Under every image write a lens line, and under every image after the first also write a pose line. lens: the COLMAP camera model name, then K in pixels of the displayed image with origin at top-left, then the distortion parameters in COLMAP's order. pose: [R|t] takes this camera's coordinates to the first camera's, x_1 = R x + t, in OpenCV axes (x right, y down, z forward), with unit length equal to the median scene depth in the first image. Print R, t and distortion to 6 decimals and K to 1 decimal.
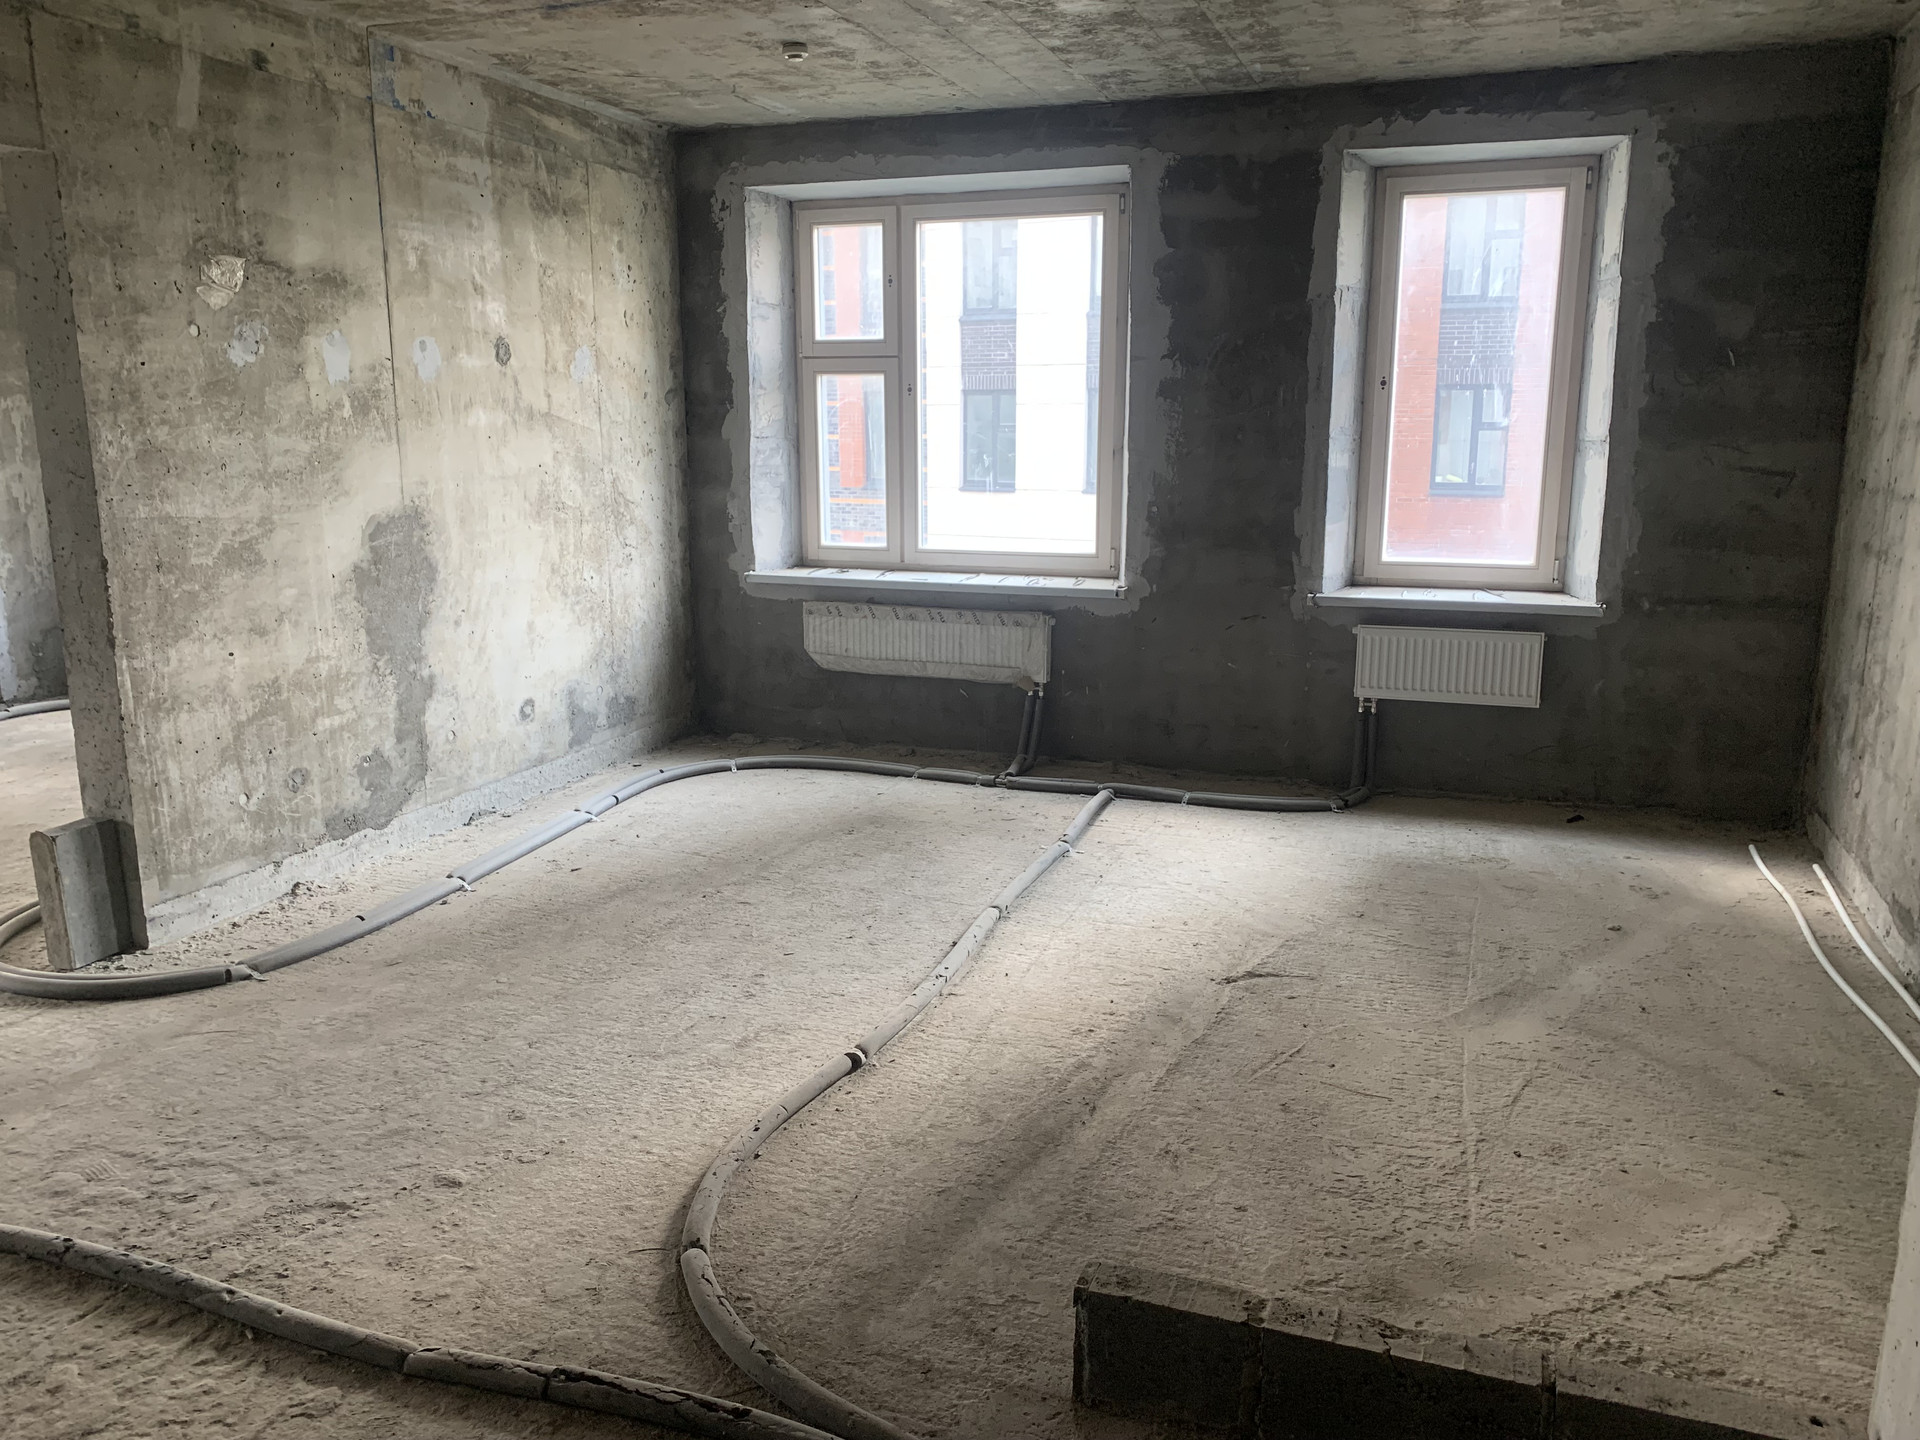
lens RADIAL K [[1477.8, 0, 960.0], [0, 1477.8, 720.0], [0, 0, 1]] dist [-0.003484, 0.014014]
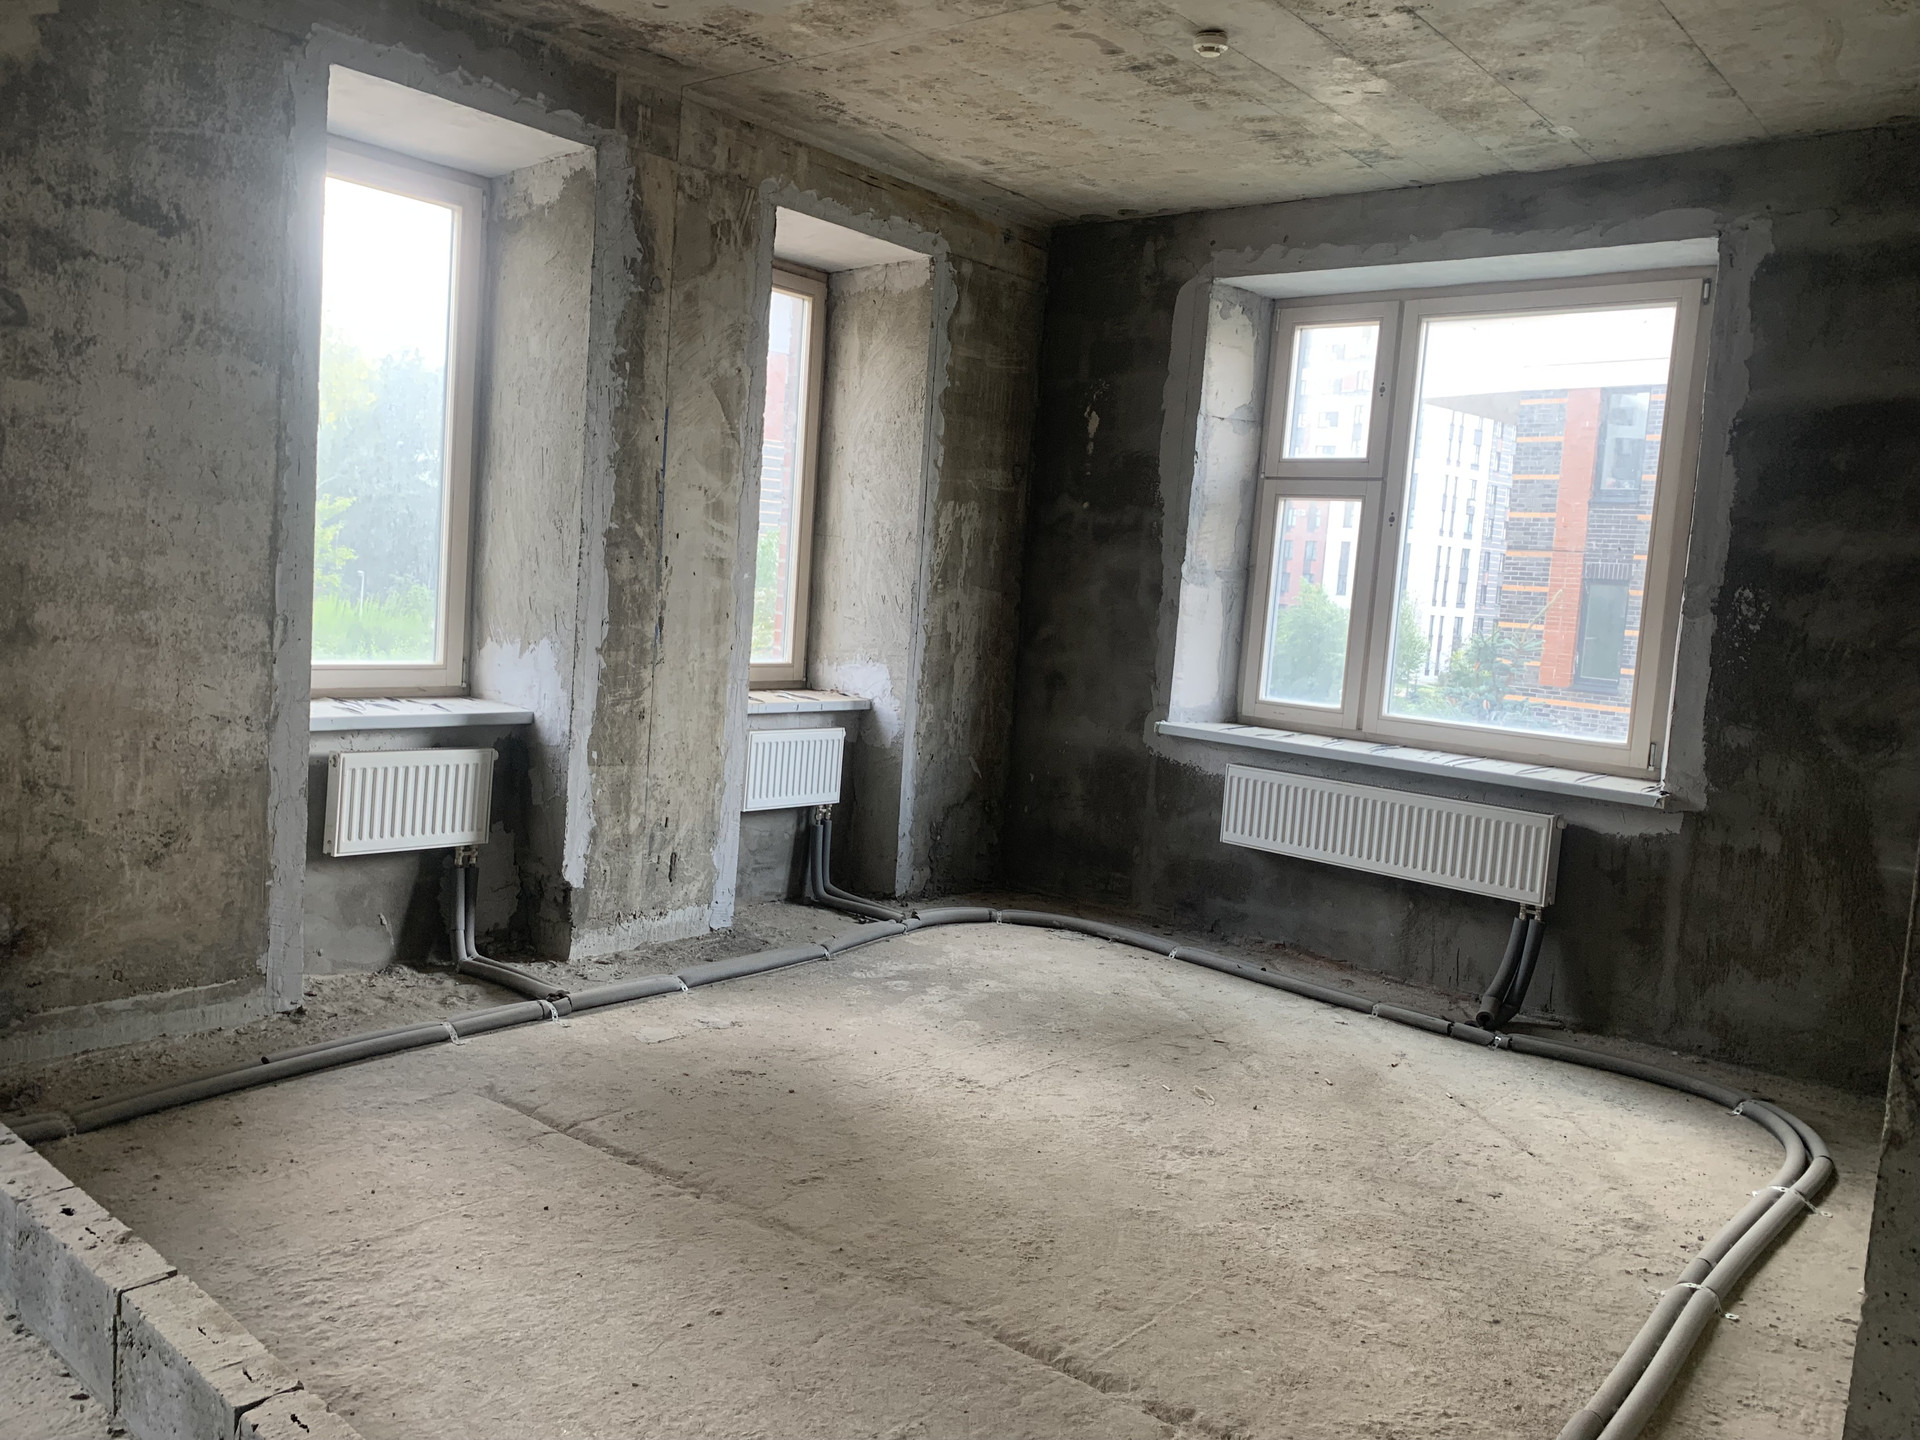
lens RADIAL K [[1462.3, 0, 956.1], [0, 1462.3, 699.5], [0, 0, 1]] dist [0.050724, -0.084579]
pose [[0.934466, 0.096311, -0.342778, -0.672456], [-0.140993, 0.984117, -0.107861, -0.064638], [0.326945, 0.149122, 0.933204, 0.548209]]
